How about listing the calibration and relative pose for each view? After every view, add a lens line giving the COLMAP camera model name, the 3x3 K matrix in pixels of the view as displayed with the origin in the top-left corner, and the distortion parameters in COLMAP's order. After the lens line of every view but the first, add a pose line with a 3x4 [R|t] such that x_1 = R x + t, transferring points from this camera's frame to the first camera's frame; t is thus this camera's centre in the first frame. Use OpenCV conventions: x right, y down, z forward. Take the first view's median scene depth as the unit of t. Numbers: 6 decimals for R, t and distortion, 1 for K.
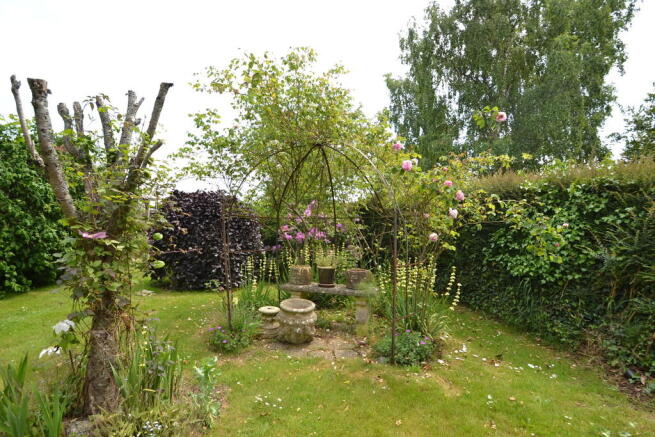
lens RADIAL K [[315.2, 0, 327.4], [0, 315.2, 219.2], [0, 0, 1]] dist [-0.002565, -0.001184]
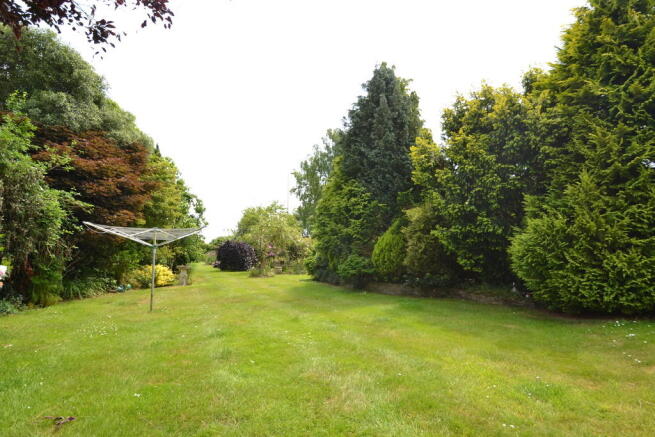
lens RADIAL K [[315.2, 0, 326.6], [0, 315.2, 217.7], [0, 0, 1]] dist [-0.002565, -0.001184]
pose [[0.957776, 0.011402, 0.287288, -0.188793], [0.015402, 0.995744, -0.090867, -0.006205], [-0.287101, 0.091455, 0.953524, -0.944540]]
